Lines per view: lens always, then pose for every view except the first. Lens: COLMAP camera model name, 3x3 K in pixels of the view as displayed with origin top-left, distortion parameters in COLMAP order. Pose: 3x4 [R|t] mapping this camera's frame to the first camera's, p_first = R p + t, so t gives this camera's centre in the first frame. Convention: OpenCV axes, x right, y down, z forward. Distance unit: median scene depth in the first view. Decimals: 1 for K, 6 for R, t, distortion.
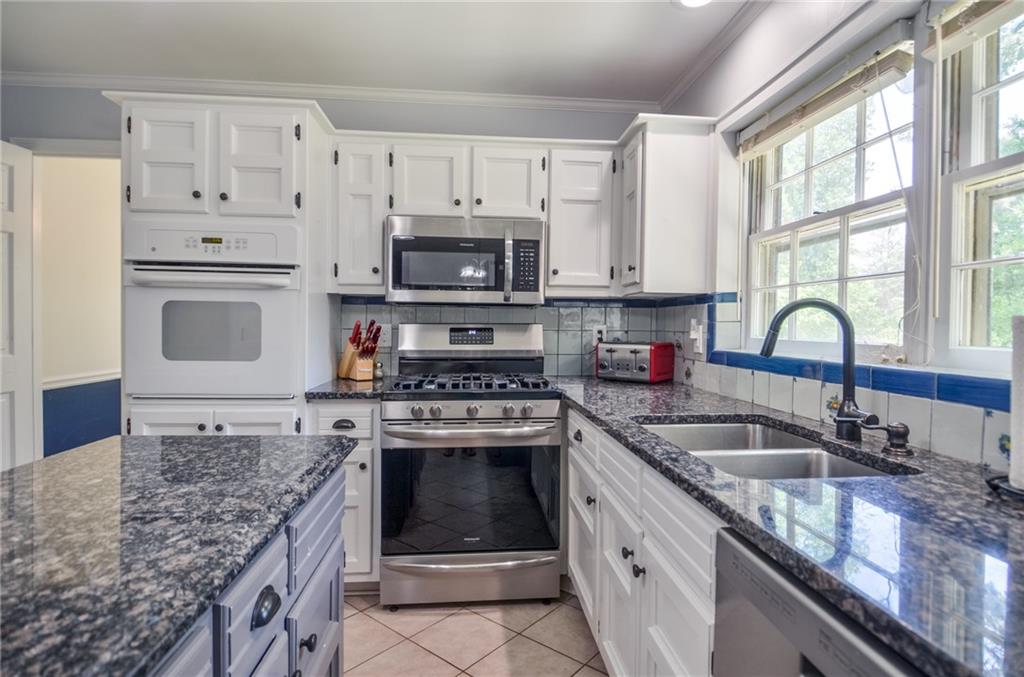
lens RADIAL K [[533.0, 0, 512.0], [0, 533.0, 338.5], [0, 0, 1]] dist [0.026117, -0.030102]
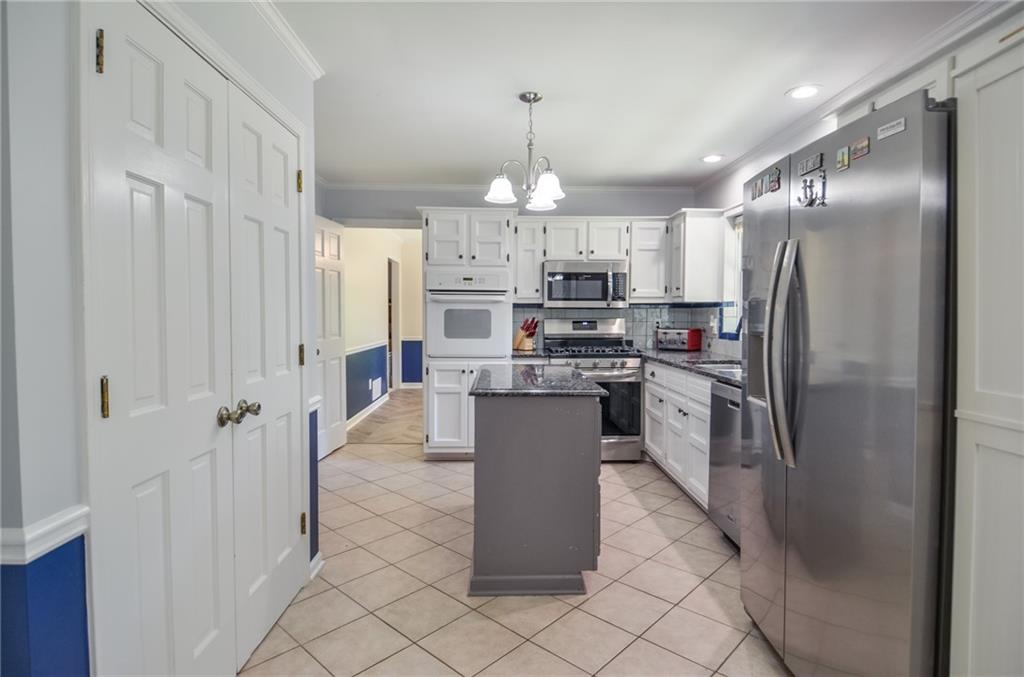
lens RADIAL K [[533.0, 0, 512.0], [0, 533.0, 338.5], [0, 0, 1]] dist [0.026117, -0.030102]
pose [[0.998458, -0.004889, -0.055293, -0.241358], [0.005864, 0.999830, 0.017473, 0.006571], [0.055198, -0.017770, 0.998317, -0.859551]]
